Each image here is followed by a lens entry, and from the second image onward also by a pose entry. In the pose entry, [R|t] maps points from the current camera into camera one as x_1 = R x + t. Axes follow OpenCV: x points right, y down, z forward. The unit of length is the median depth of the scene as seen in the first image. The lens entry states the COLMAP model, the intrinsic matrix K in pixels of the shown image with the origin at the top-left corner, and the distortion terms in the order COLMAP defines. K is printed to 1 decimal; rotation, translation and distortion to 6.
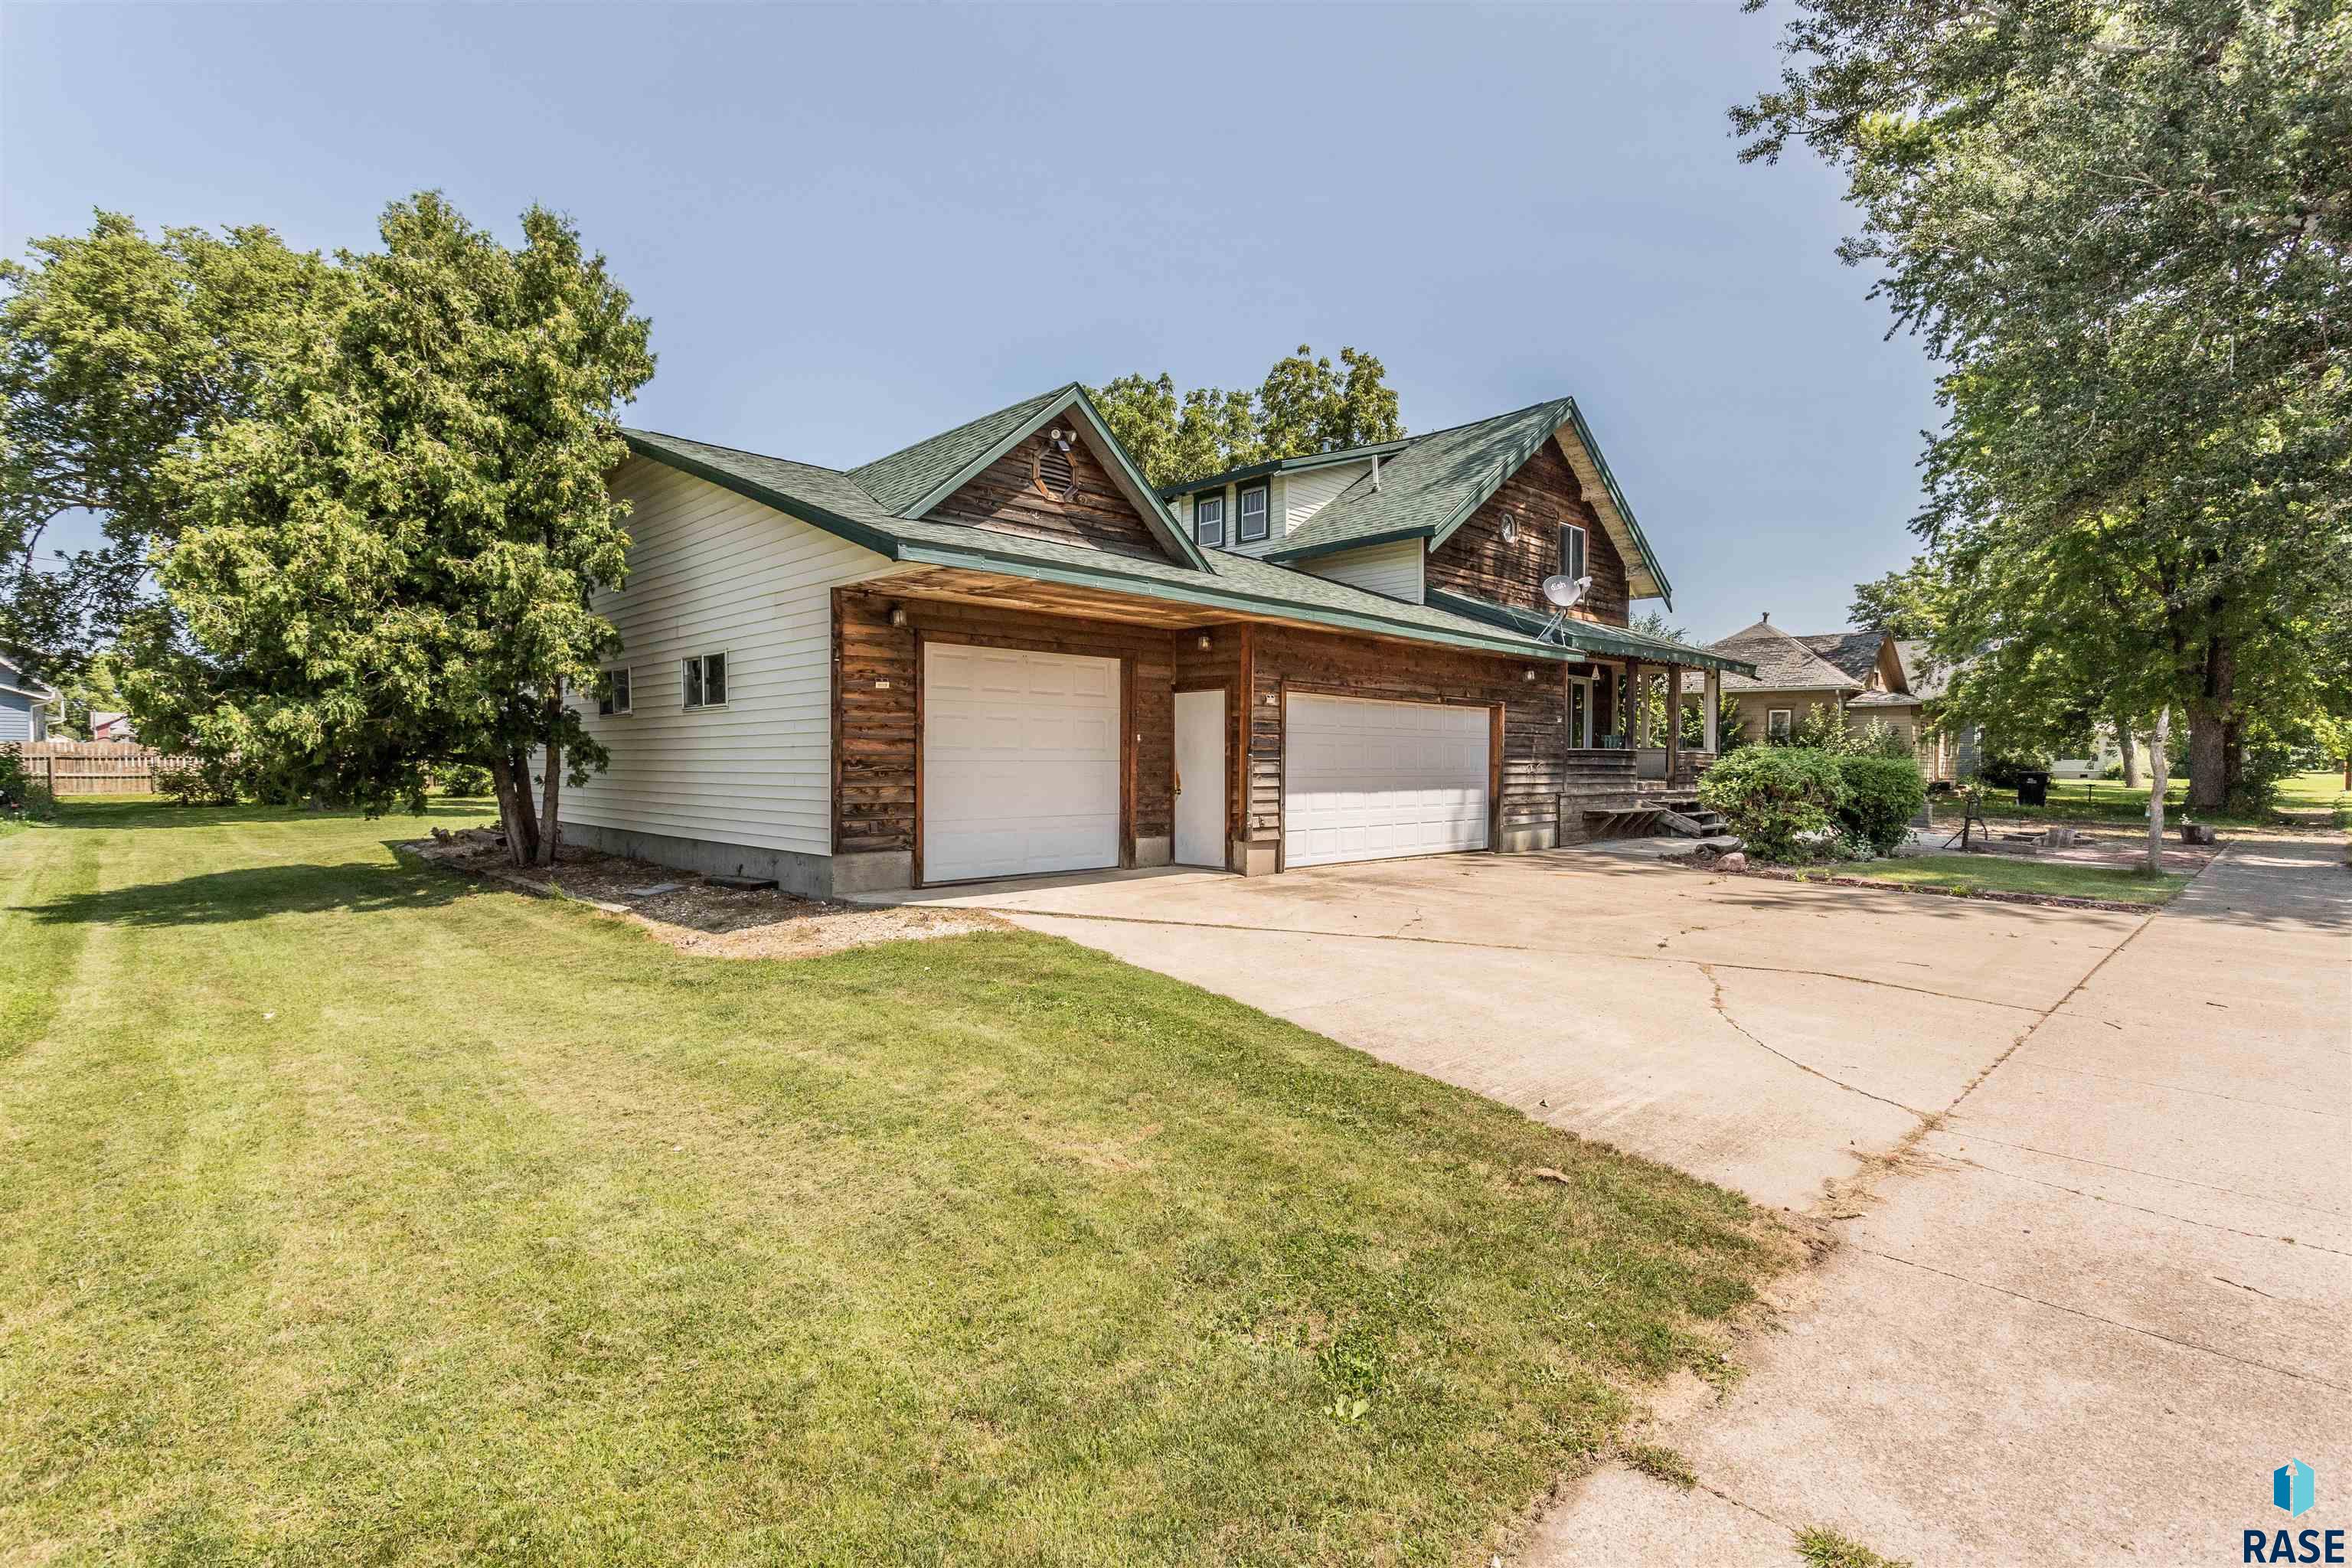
lens RADIAL K [[1110.7, 0, 1167.7], [0, 1110.7, 773.7], [0, 0, 1]] dist [-0.001562, 0.004342]
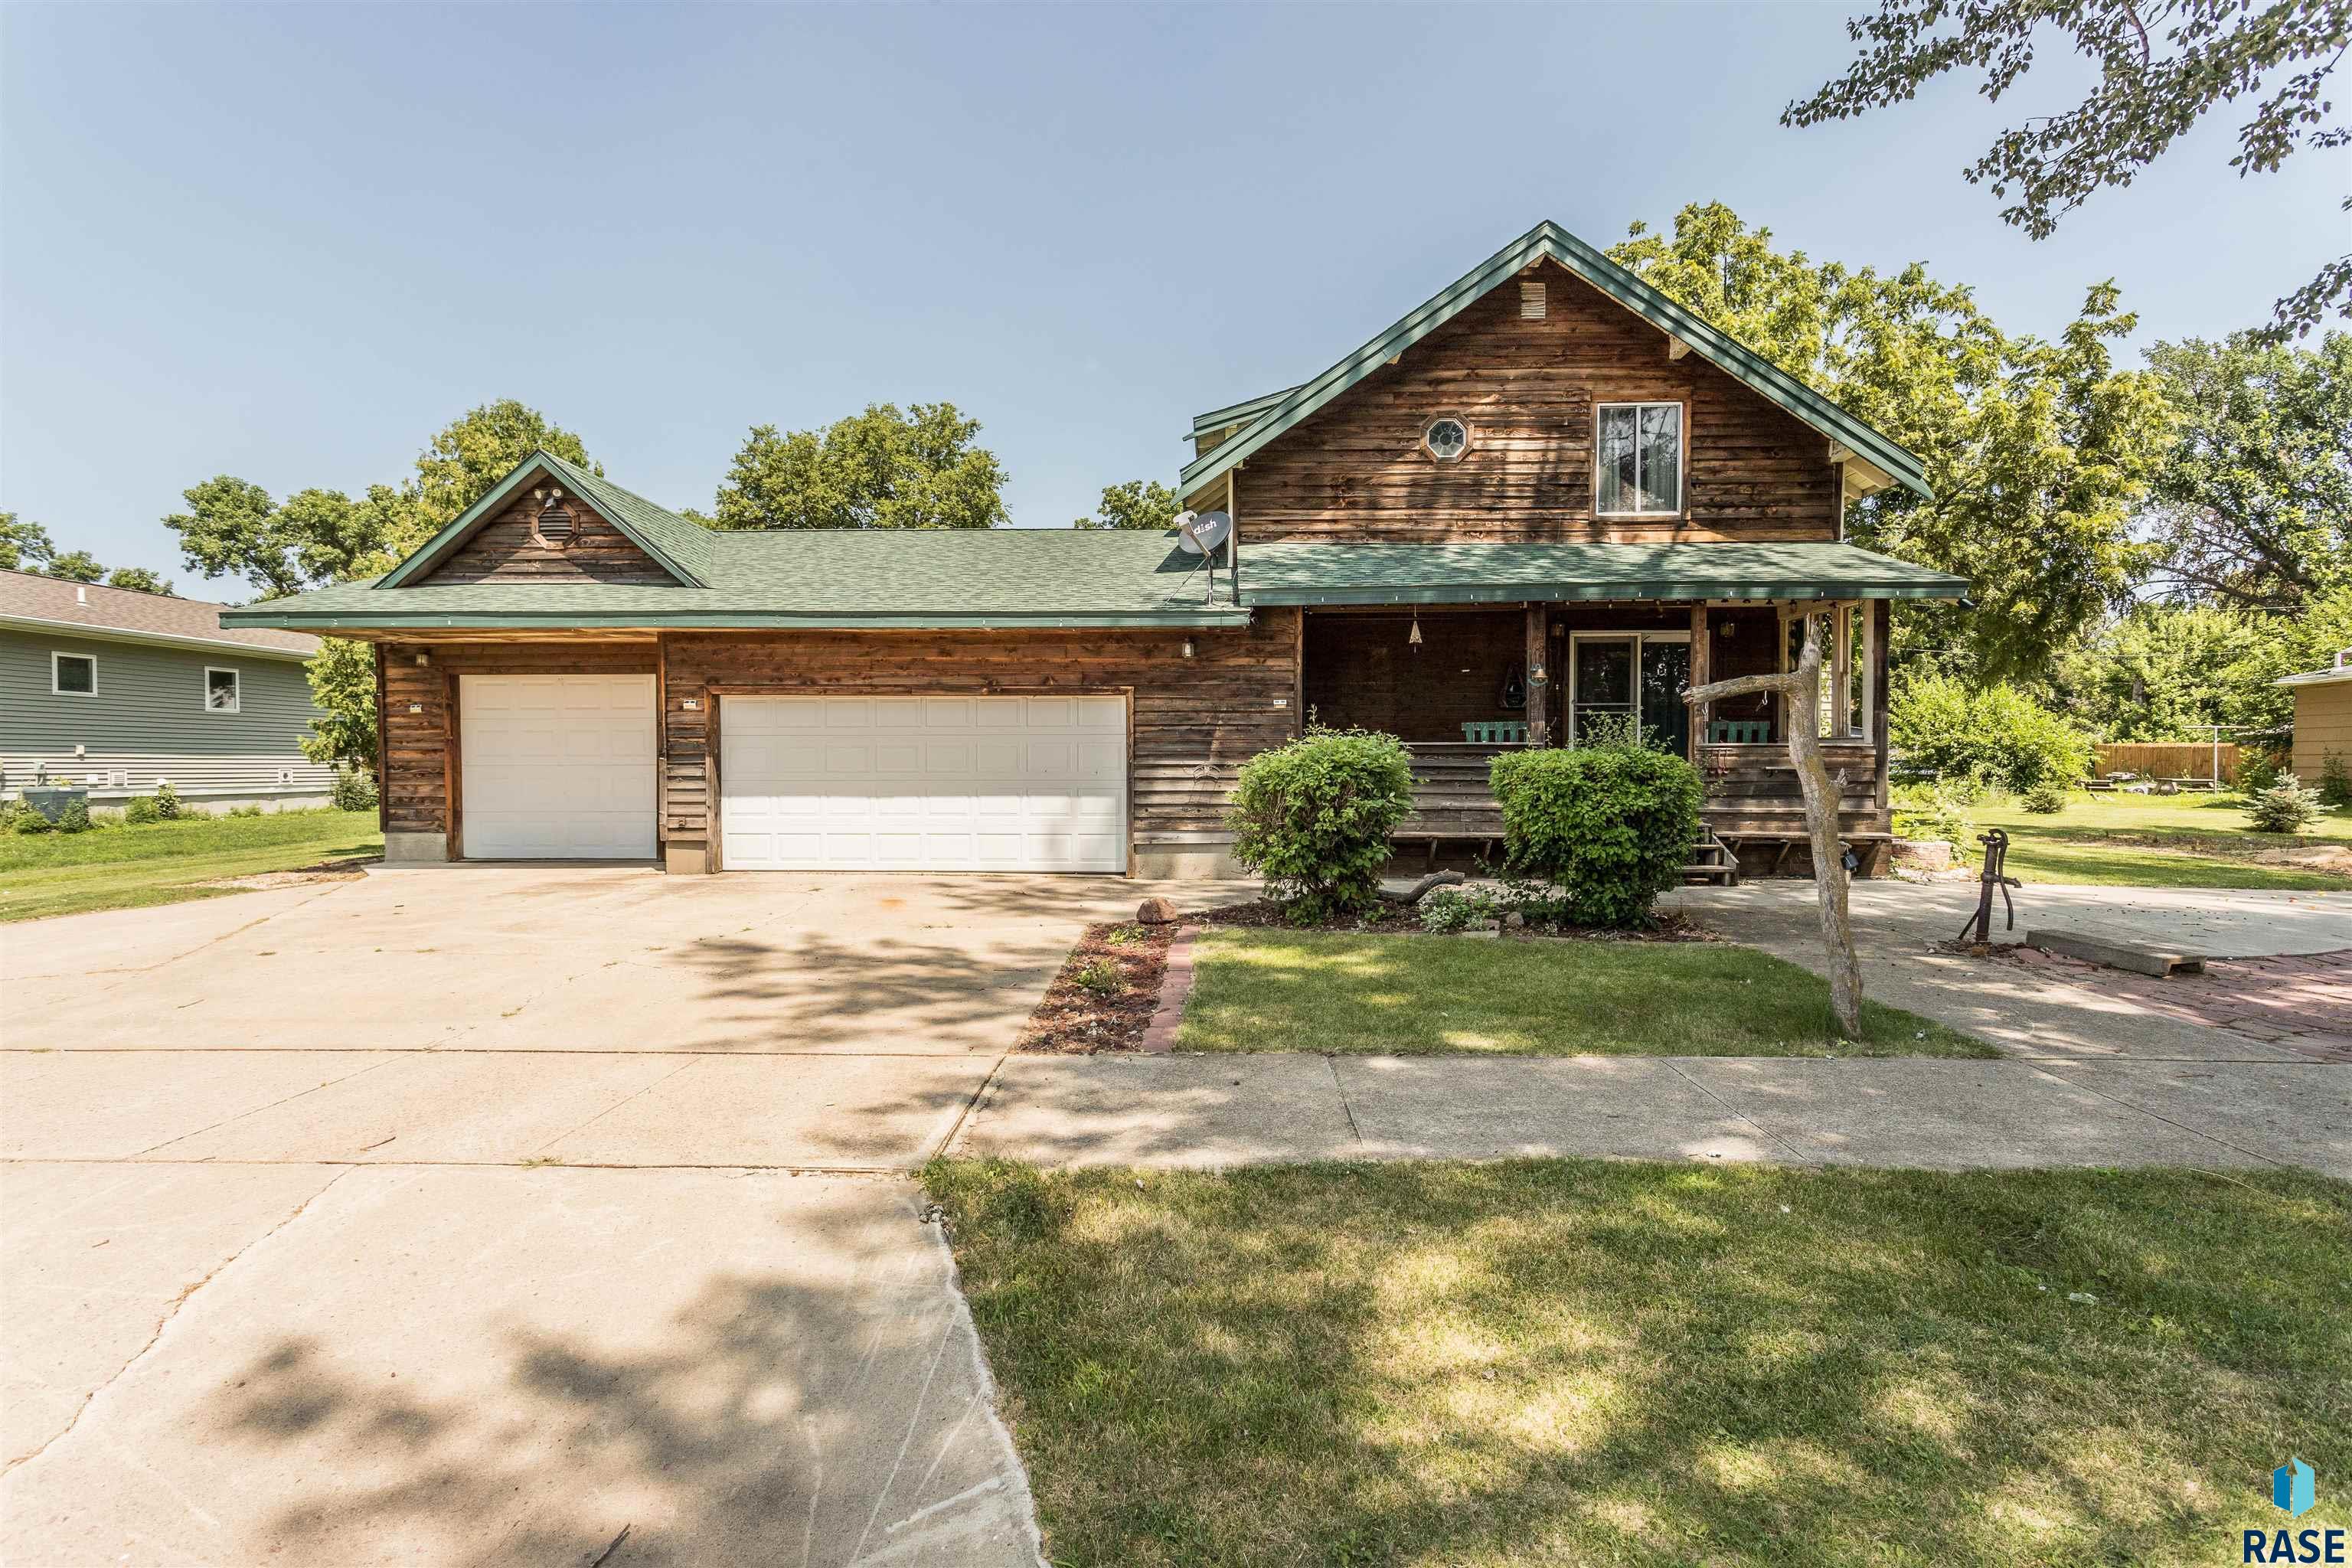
lens RADIAL K [[1110.7, 0, 1169.2], [0, 1110.7, 783.3], [0, 0, 1]] dist [-0.001562, 0.004342]
pose [[0.690554, 0.005649, -0.723259, 1.141184], [-0.004025, 0.999984, 0.003967, 0.000684], [0.723270, 0.000171, 0.690565, 0.605193]]
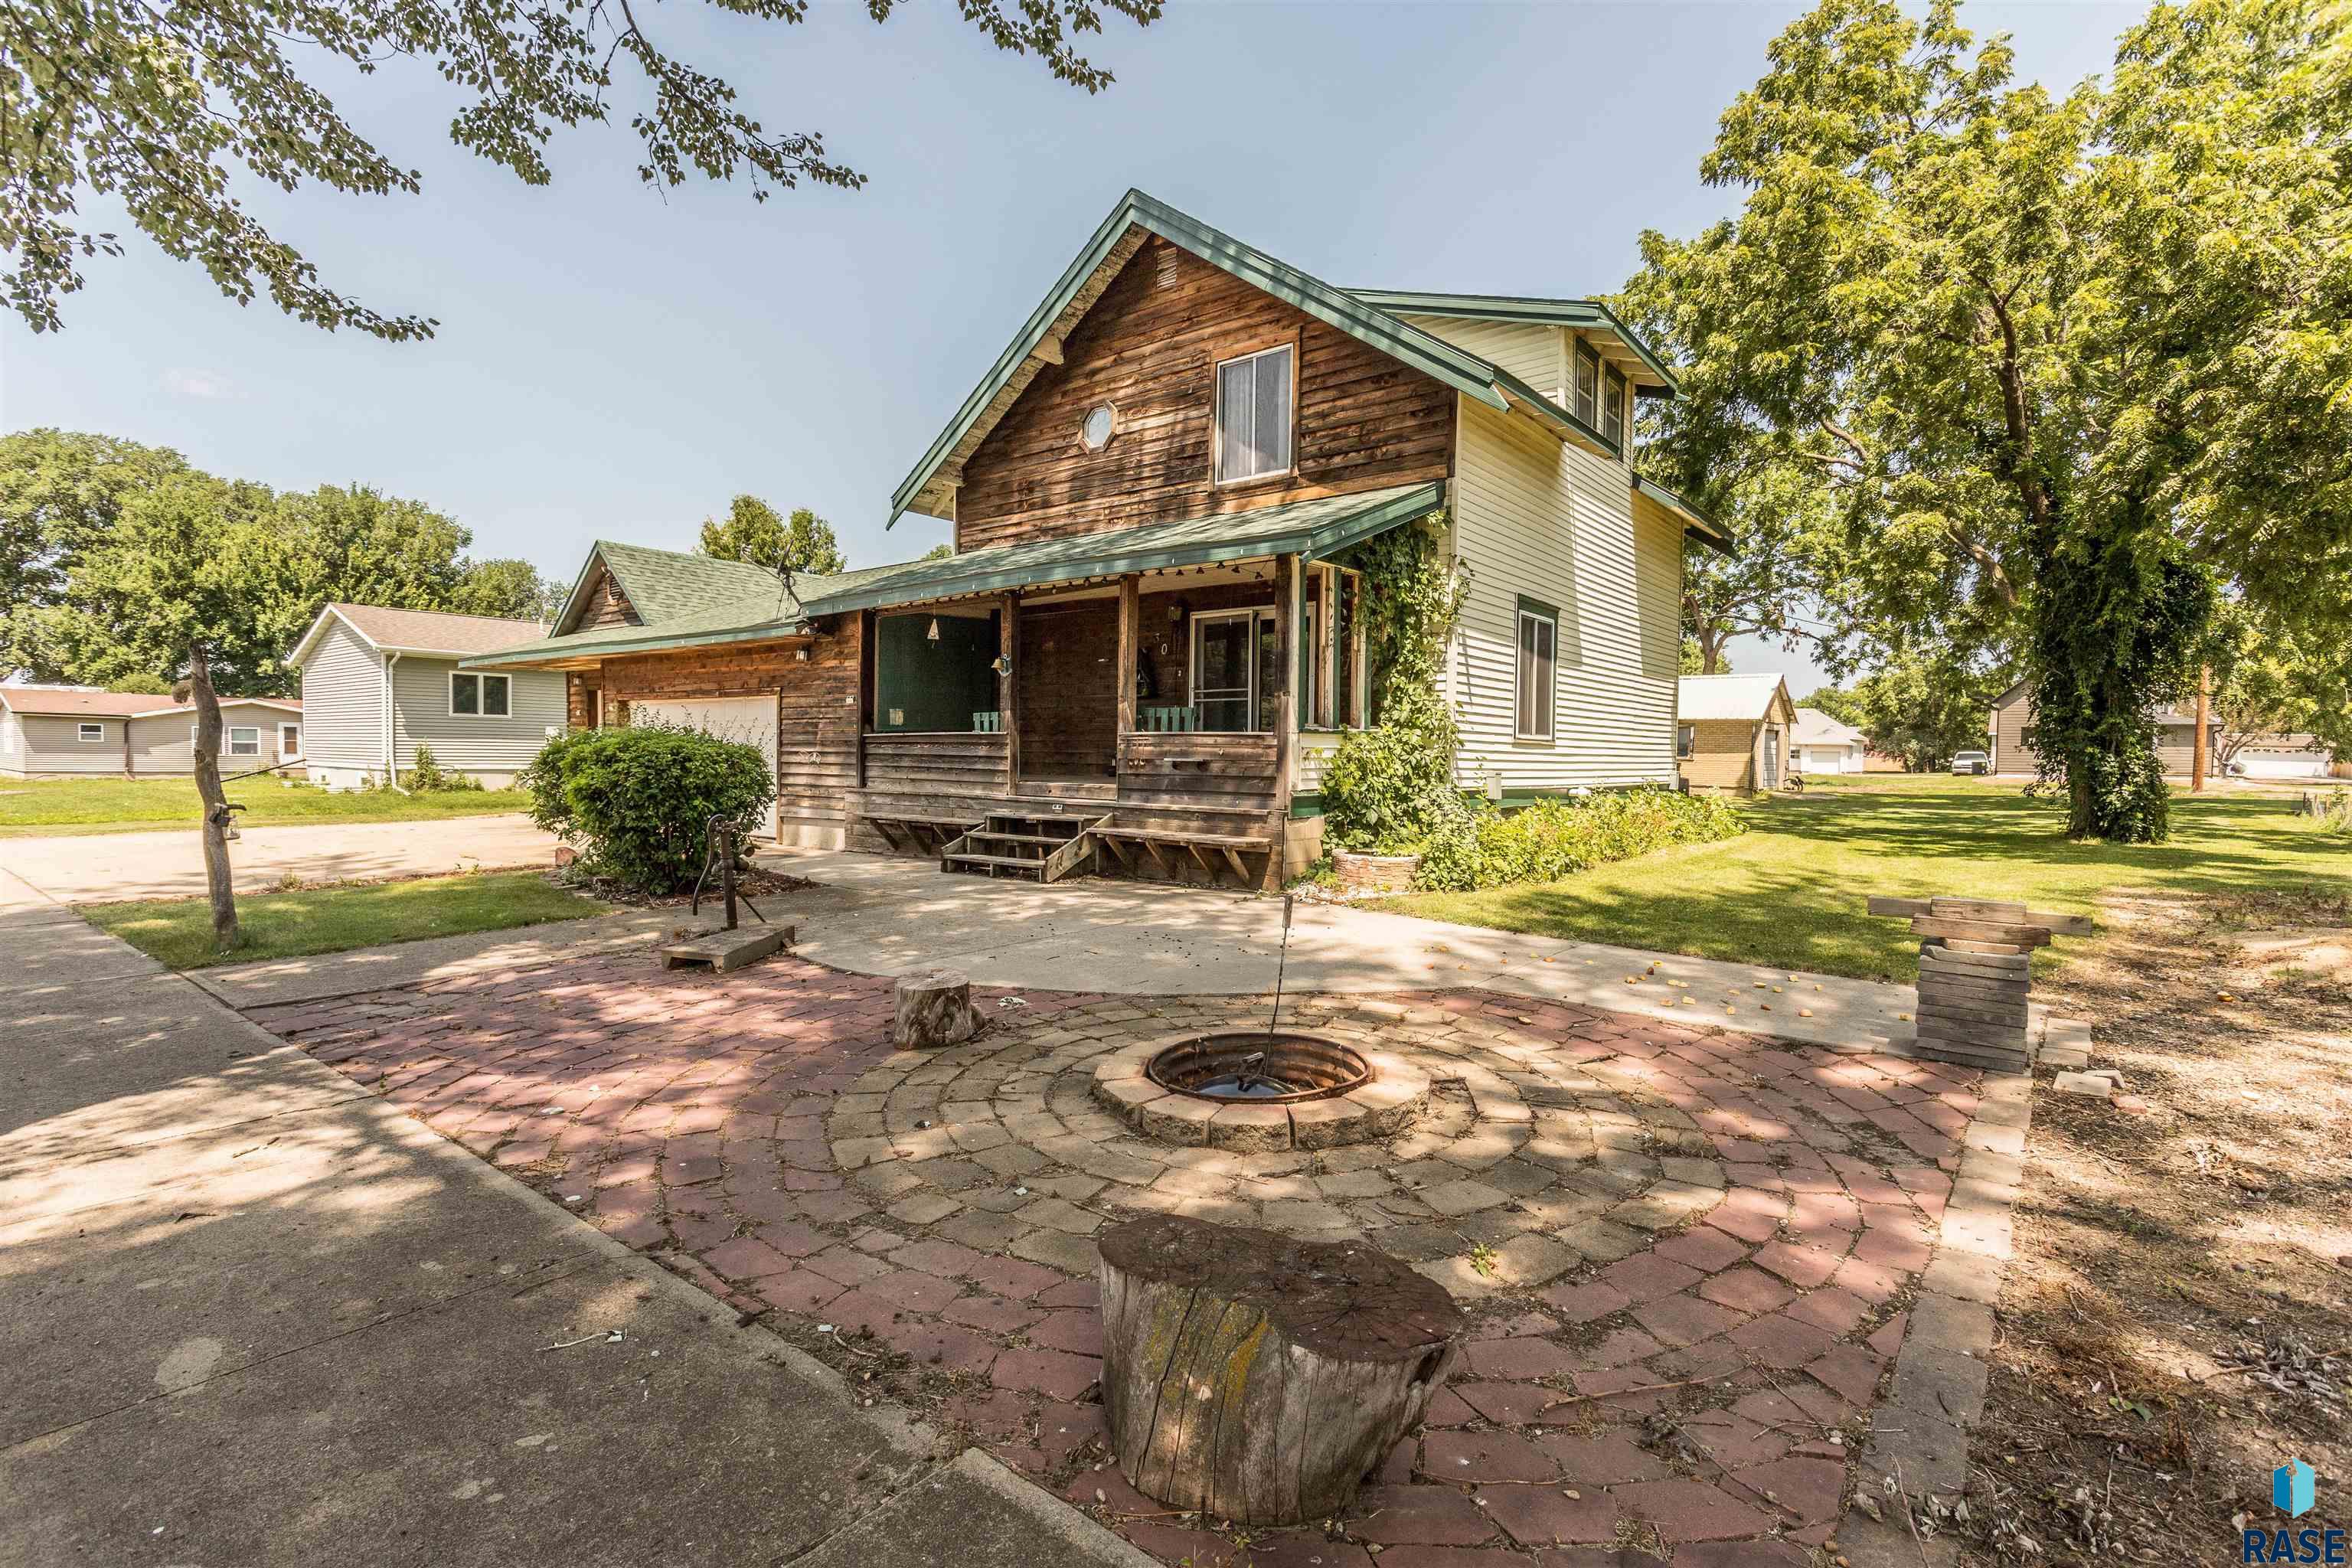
lens RADIAL K [[1110.7, 0, 1173.8], [0, 1110.7, 779.2], [0, 0, 1]] dist [-0.001562, 0.004342]
pose [[0.120984, 0.015007, -0.992541, 1.667219], [-0.023199, 0.999655, 0.012287, -0.006382], [0.992383, 0.021539, 0.121291, 1.567299]]
